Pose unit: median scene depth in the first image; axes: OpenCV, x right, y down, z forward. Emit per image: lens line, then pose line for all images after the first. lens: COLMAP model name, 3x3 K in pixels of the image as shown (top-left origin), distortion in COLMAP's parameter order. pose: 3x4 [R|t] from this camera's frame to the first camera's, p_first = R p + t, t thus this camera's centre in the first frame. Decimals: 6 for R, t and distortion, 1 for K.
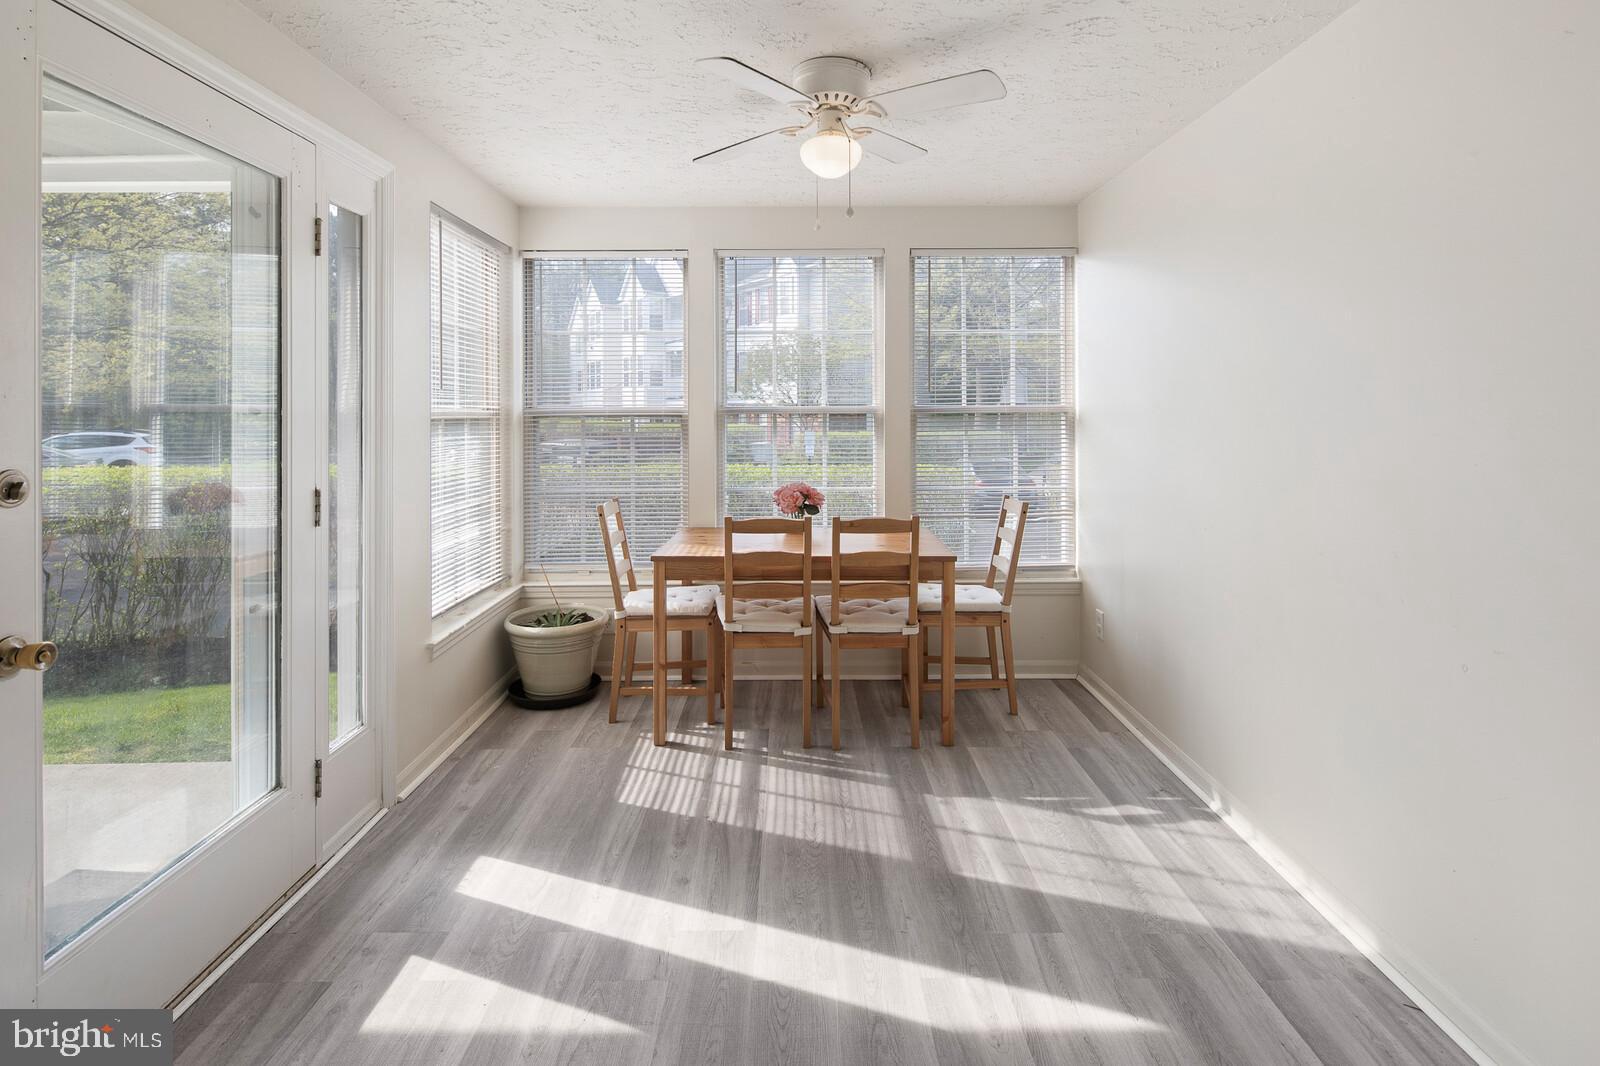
lens RADIAL K [[801.9, 0, 797.4], [0, 801.9, 406.5], [0, 0, 1]] dist [0.014826, 0.001636]
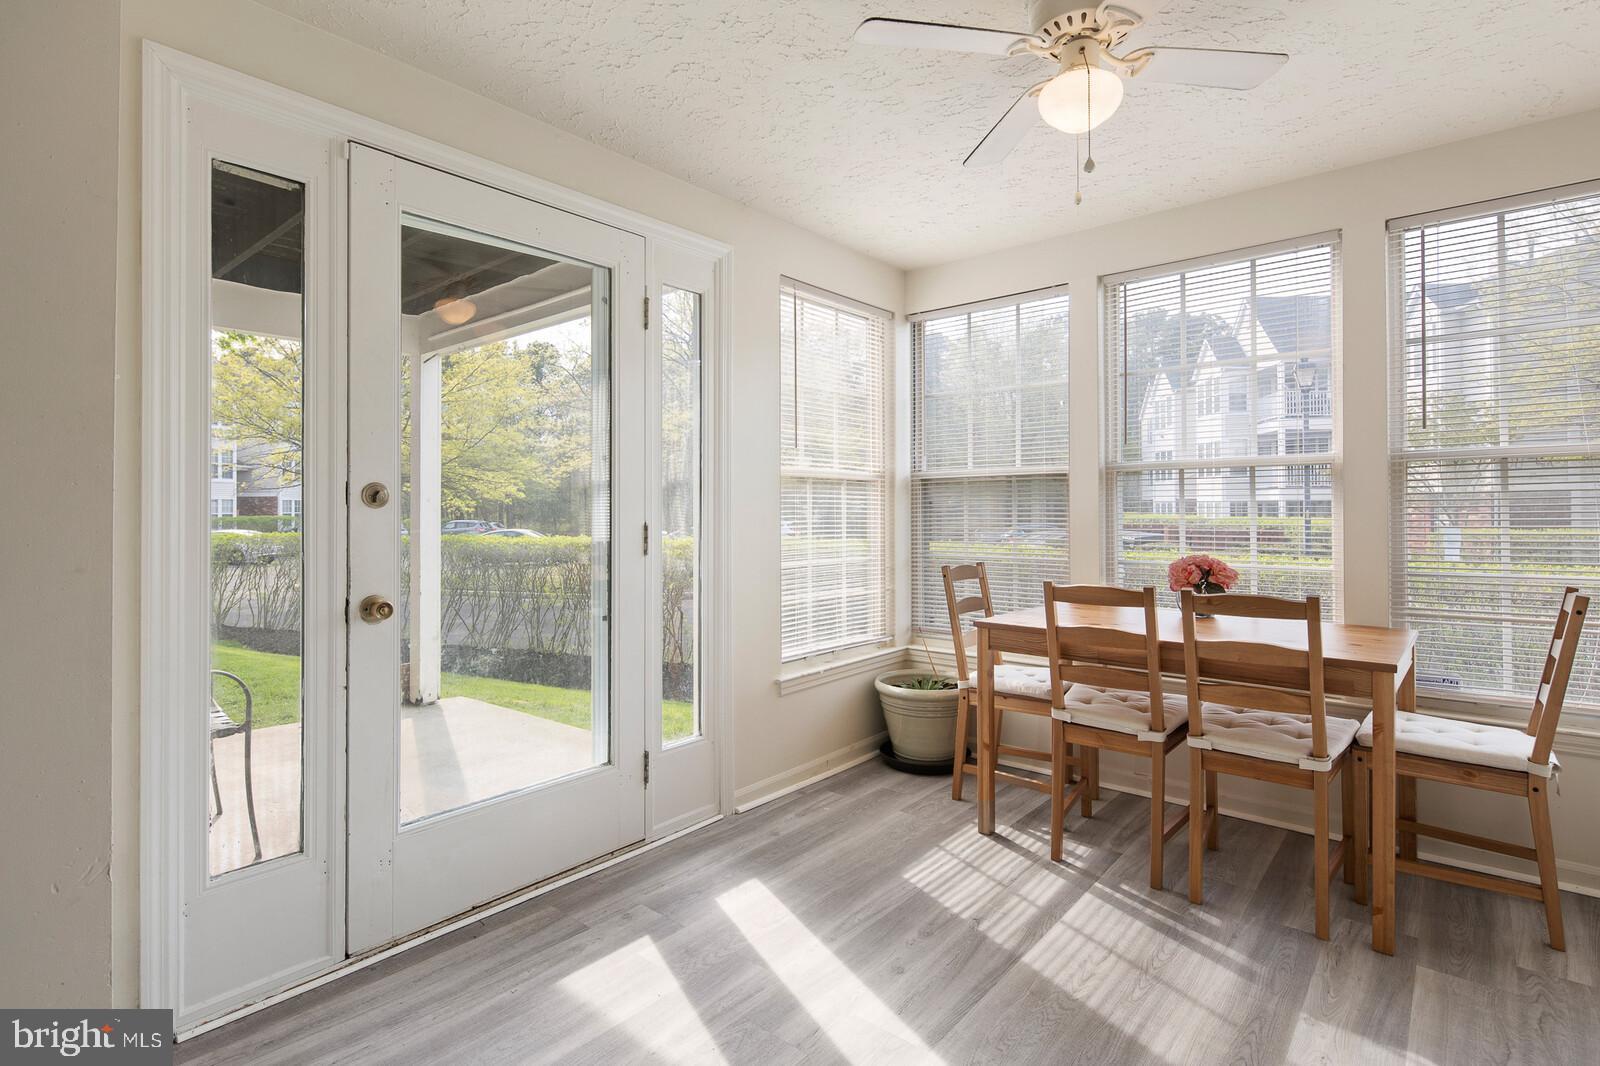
lens RADIAL K [[796.1, 0, 802.4], [0, 796.1, 498.0], [0, 0, 1]] dist [0.010615, -0.007510]
pose [[0.750065, -0.010727, -0.661277, 0.270622], [0.002930, 0.999913, -0.012896, 0.059480], [0.661357, 0.007736, 0.750031, 0.201098]]
